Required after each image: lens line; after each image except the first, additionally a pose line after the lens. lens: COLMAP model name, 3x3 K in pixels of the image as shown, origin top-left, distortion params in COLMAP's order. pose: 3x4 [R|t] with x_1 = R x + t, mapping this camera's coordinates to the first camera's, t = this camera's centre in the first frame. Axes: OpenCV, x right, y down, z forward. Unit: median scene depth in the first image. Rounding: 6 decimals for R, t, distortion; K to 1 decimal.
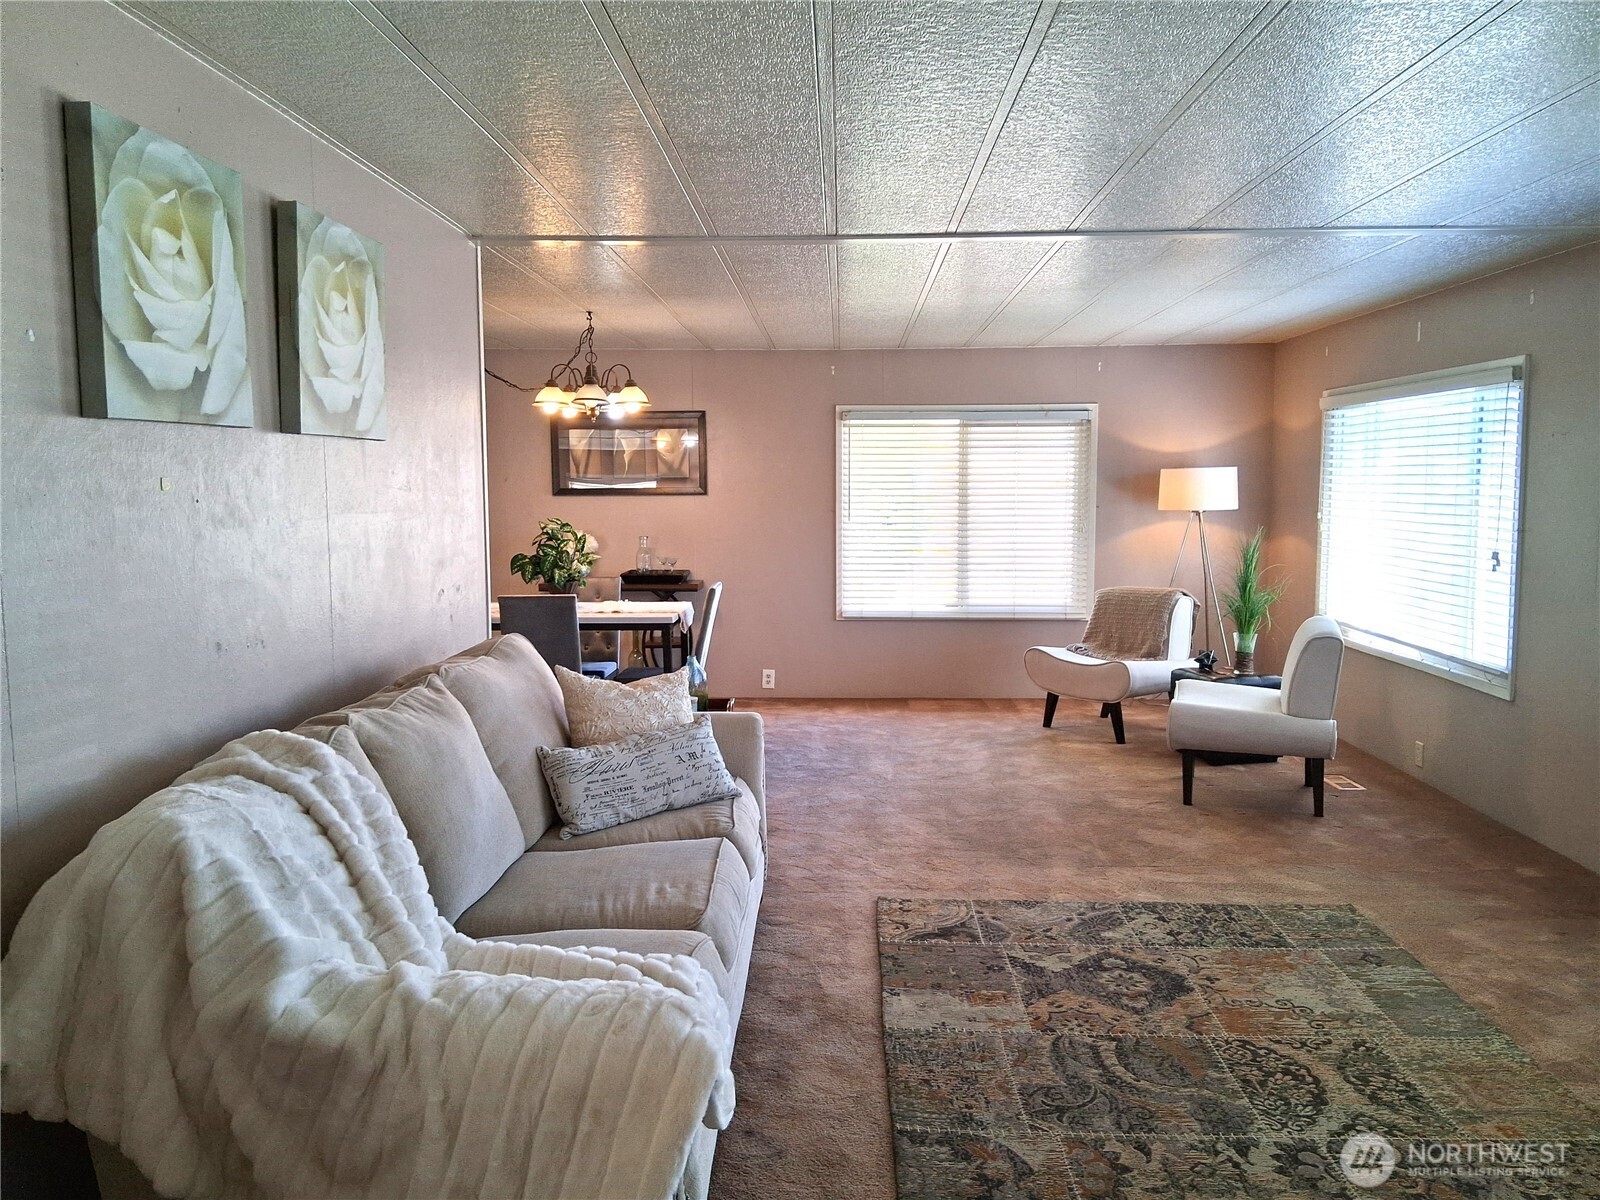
lens RADIAL K [[1203.9, 0, 801.9], [0, 1203.9, 594.2], [0, 0, 1]] dist [0.091749, -0.155285]
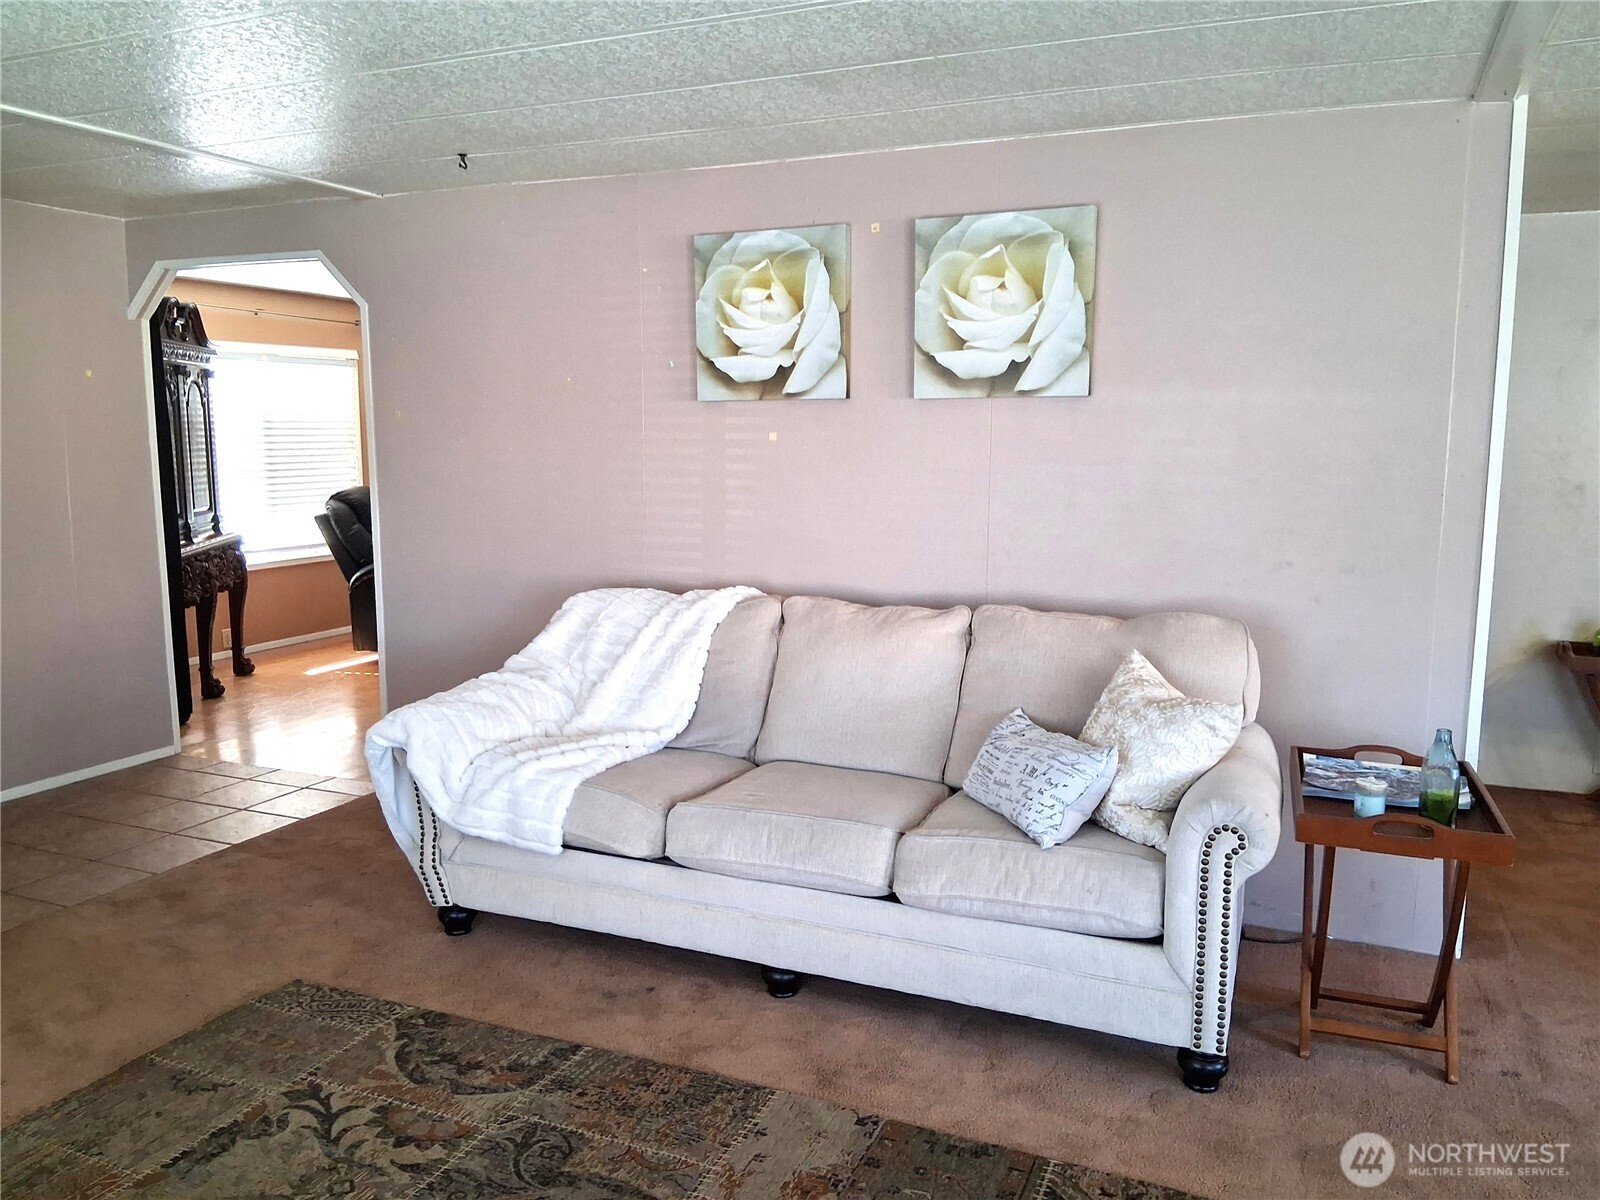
lens RADIAL K [[1203.9, 0, 801.9], [0, 1203.9, 594.2], [0, 0, 1]] dist [0.091749, -0.155285]
pose [[-0.365134, 0.120952, -0.923064, 0.746780], [-0.090714, 0.982183, 0.164582, -0.110548], [0.926525, 0.143830, -0.347657, 1.183616]]
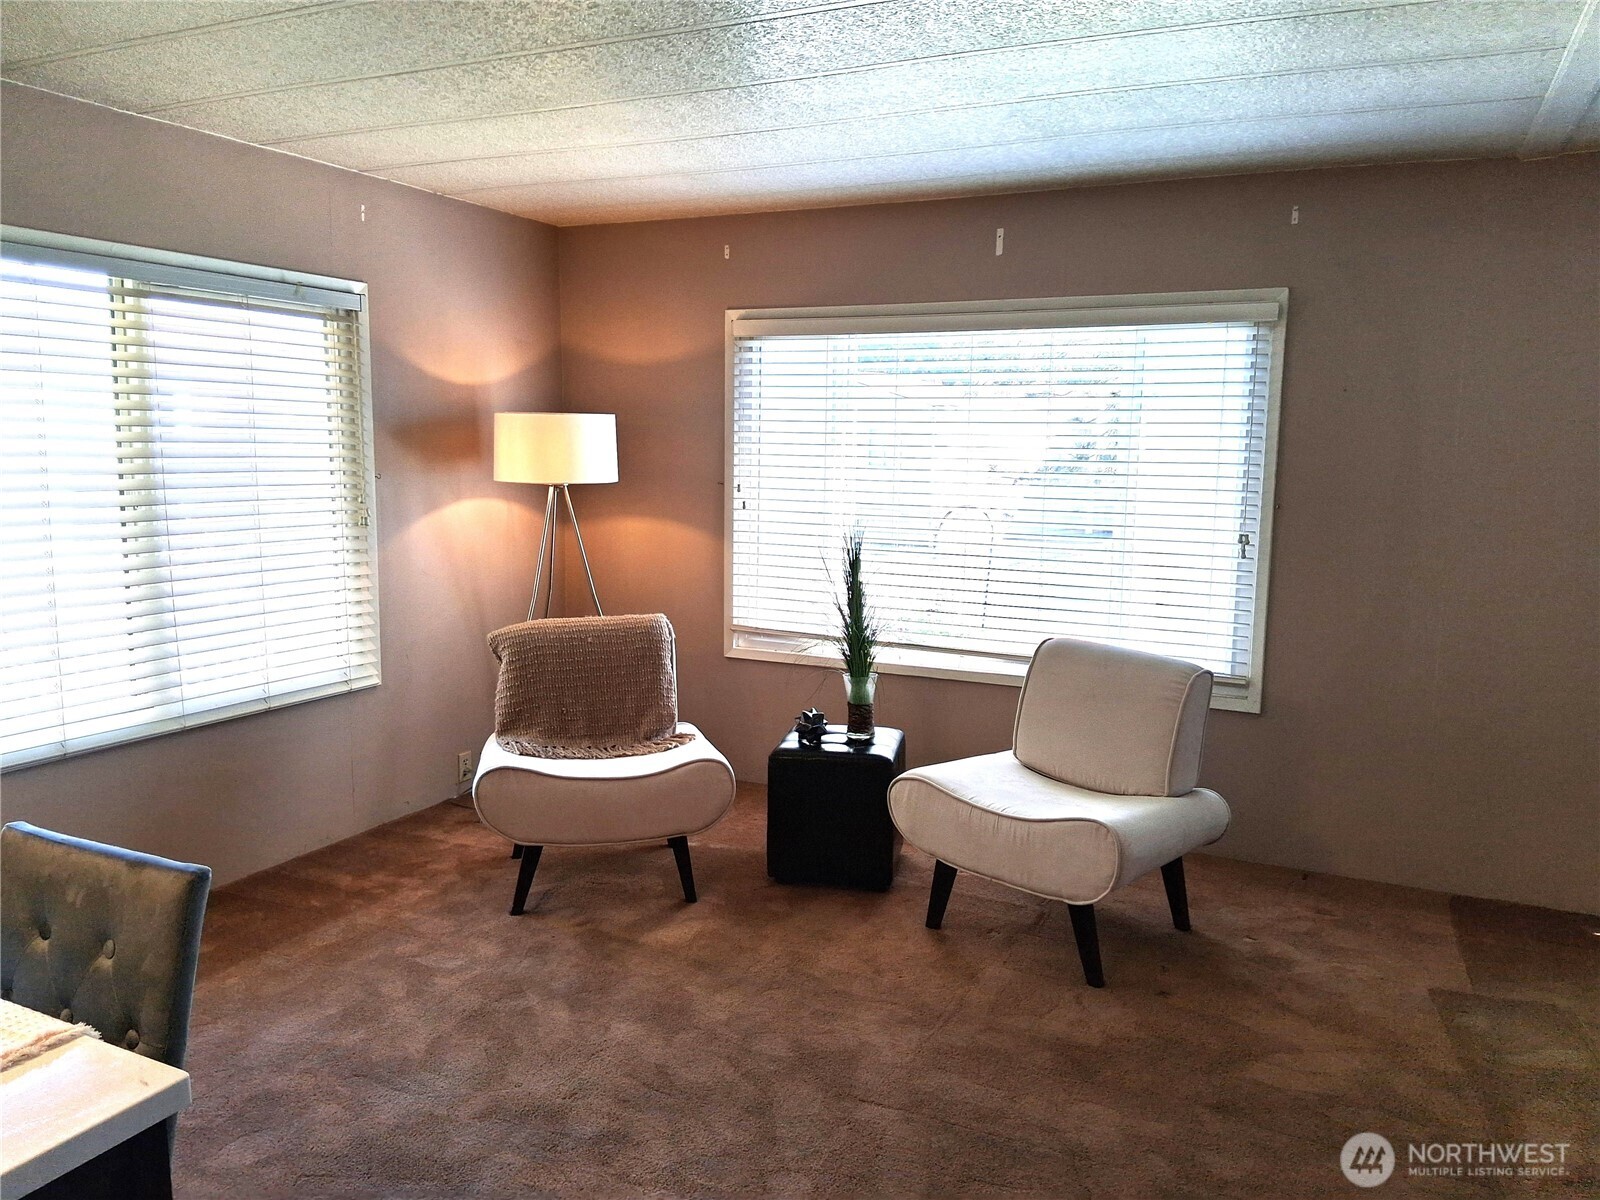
lens RADIAL K [[1226.8, 0, 802.8], [0, 1226.8, 592.7], [0, 0, 1]] dist [0.099643, 0.001450]
pose [[0.398971, -0.105413, 0.910884, -0.457712], [0.067268, 0.994058, 0.085575, -0.130624], [-0.914493, 0.027131, 0.403691, 1.394425]]
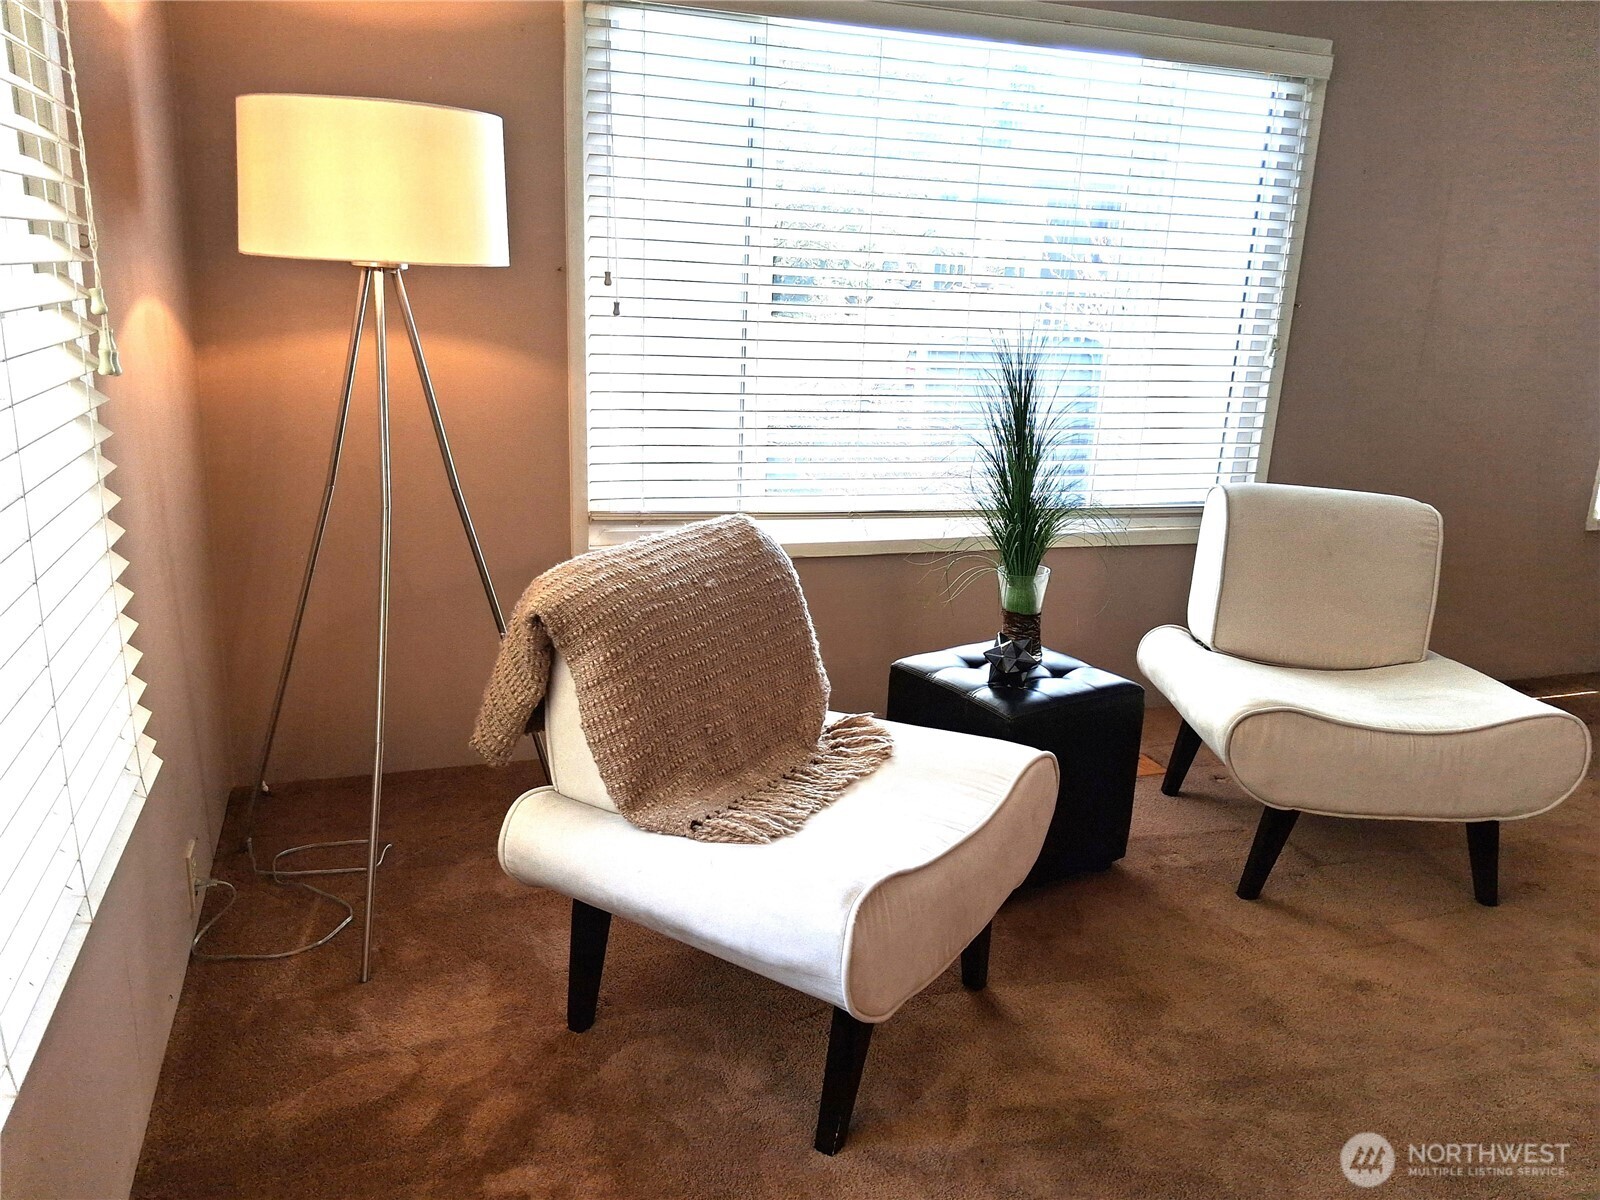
lens RADIAL K [[1211.8, 0, 800.0], [0, 1211.8, 600.0], [0, 0, 1]] dist [0.106740, -0.141620]
pose [[-0.361686, -0.257692, 0.895979, -0.001078], [0.042530, 0.955480, 0.291973, -0.163958], [-0.931329, 0.143709, -0.334625, 2.260292]]
